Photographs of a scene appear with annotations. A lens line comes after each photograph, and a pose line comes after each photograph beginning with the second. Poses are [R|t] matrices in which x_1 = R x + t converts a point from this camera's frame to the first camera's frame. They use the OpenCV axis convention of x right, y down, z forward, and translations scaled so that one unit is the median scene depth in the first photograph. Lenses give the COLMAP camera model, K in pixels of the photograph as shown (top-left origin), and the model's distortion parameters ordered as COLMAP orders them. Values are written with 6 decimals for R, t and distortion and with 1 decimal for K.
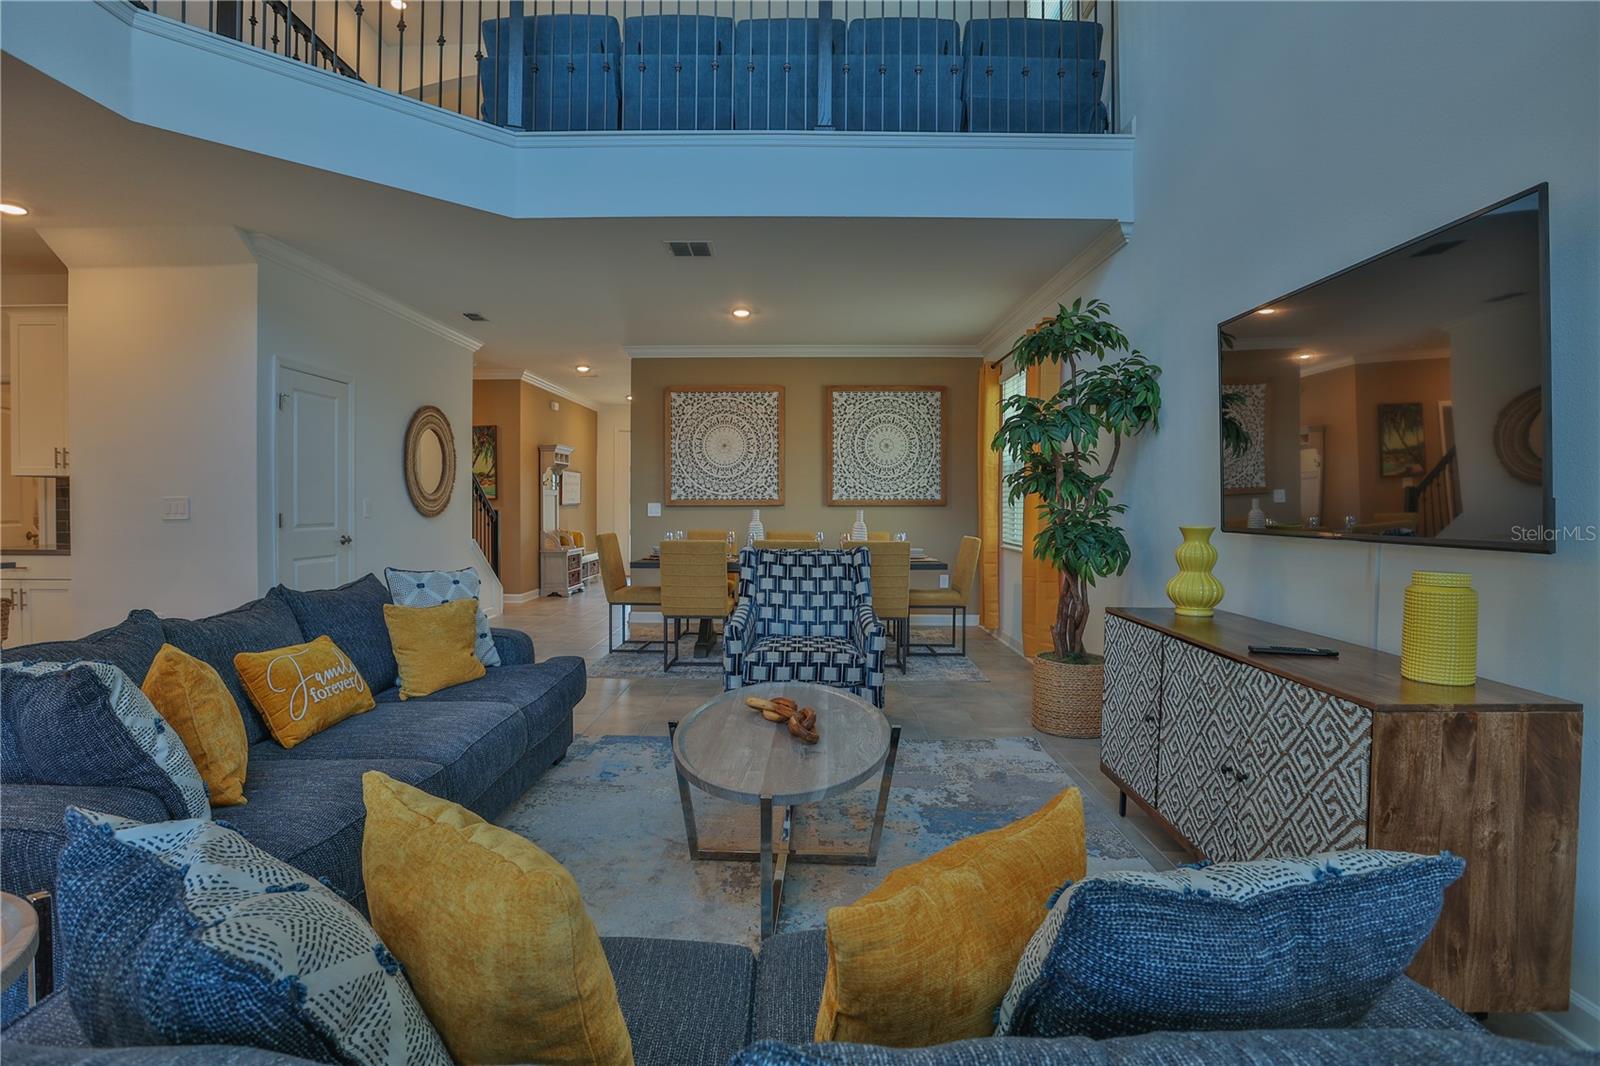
lens RADIAL K [[813.0, 0, 801.5], [0, 813.0, 522.1], [0, 0, 1]] dist [-0.074756, 0.026924]
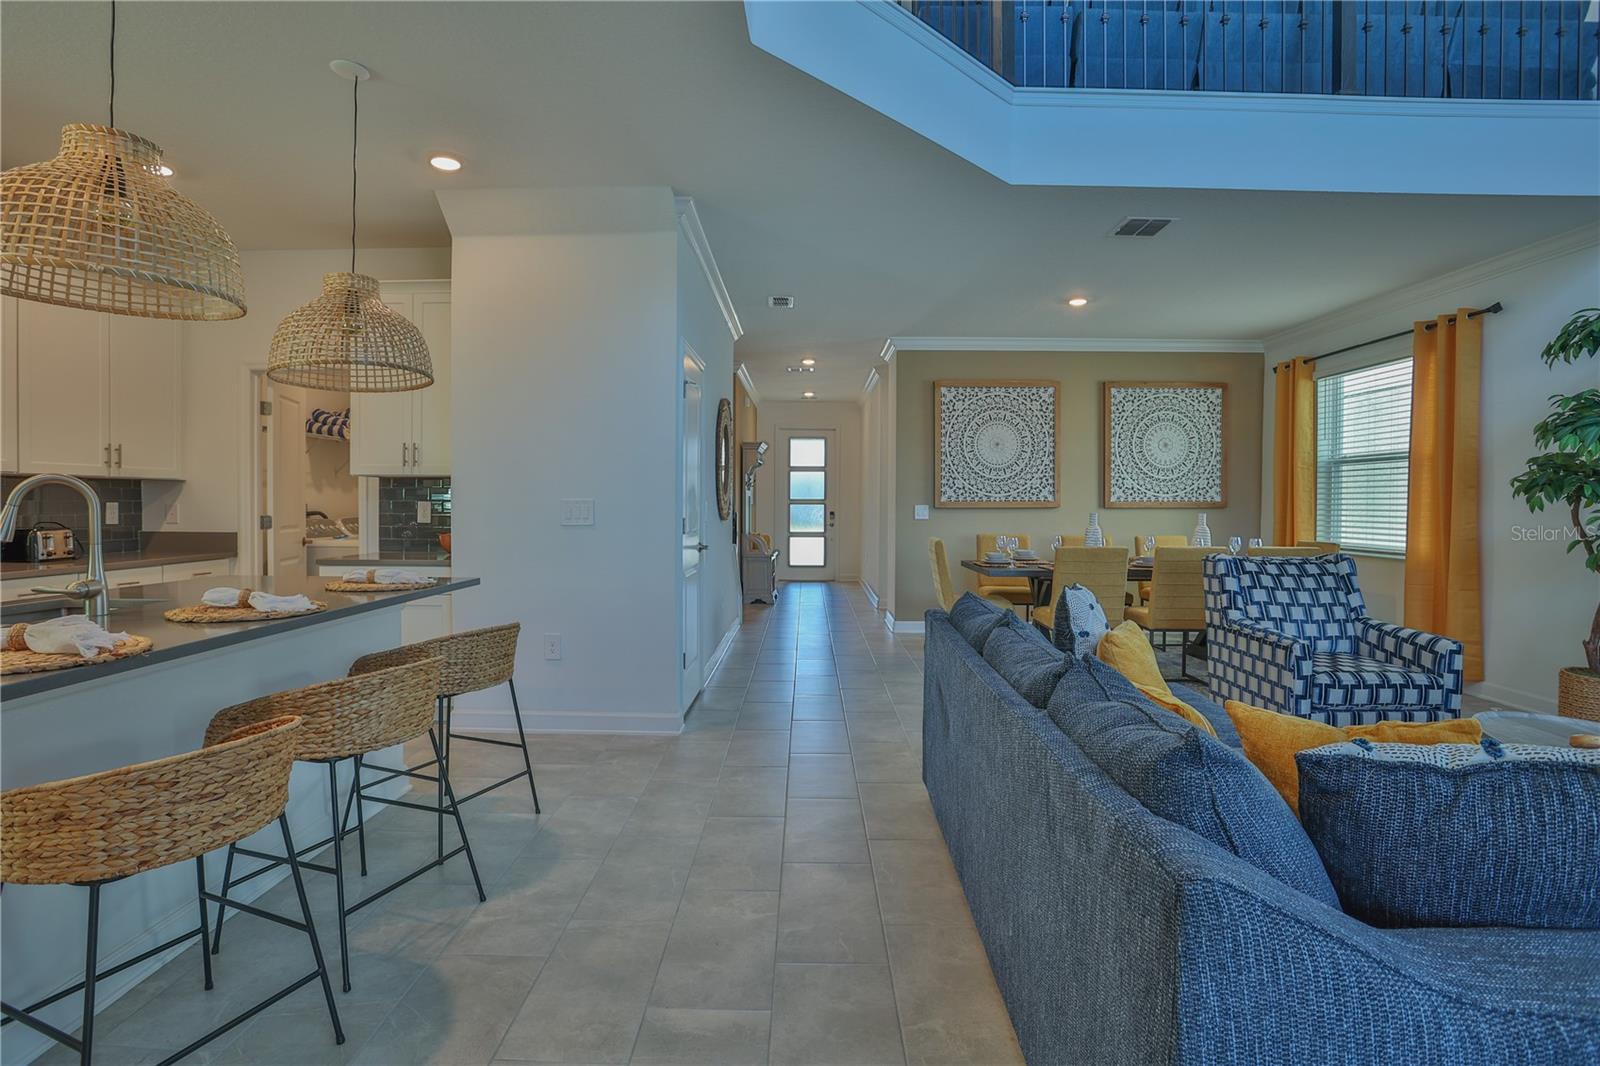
lens RADIAL K [[813.0, 0, 805.9], [0, 813.0, 522.8], [0, 0, 1]] dist [-0.074756, 0.026924]
pose [[1.000000, -0.000212, 0.000382, -0.318077], [0.000211, 1.000000, 0.000743, -0.003741], [-0.000383, -0.000743, 1.000000, 0.061573]]
